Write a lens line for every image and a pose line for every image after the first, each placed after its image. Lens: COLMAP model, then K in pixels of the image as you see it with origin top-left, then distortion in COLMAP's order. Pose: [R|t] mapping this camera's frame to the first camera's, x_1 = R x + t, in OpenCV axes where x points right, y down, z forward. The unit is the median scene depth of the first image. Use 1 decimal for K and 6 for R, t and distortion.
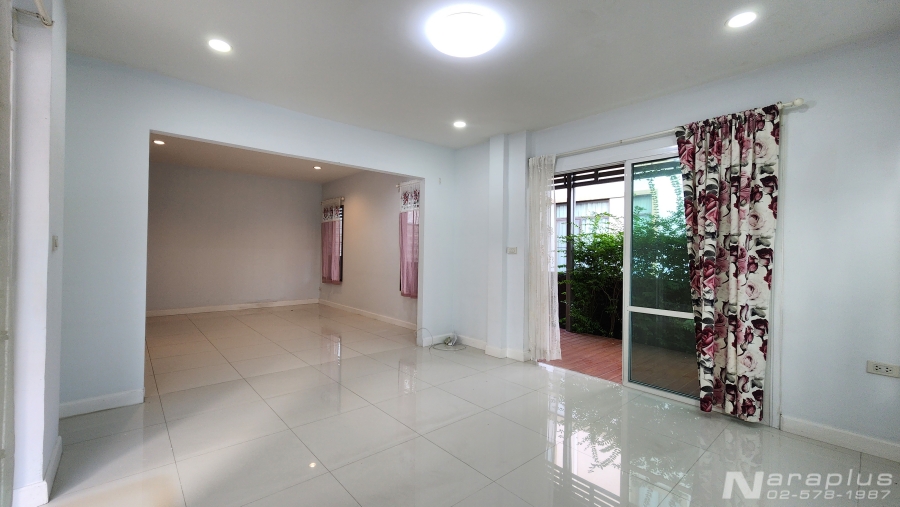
lens RADIAL K [[370.0, 0, 442.0], [0, 370.0, 250.4], [0, 0, 1]] dist [-0.000505, 0.000028]
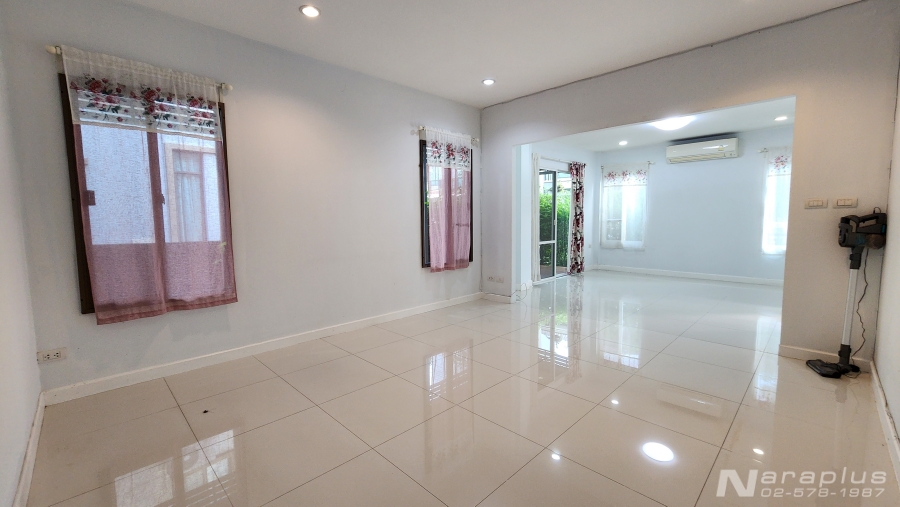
lens RADIAL K [[370.0, 0, 442.0], [0, 370.0, 250.4], [0, 0, 1]] dist [-0.000505, 0.000028]
pose [[-0.064976, -0.096997, 0.993161, -0.975925], [0.008300, 0.995178, 0.097737, -0.001824], [-0.997852, 0.014594, -0.063858, 1.121237]]
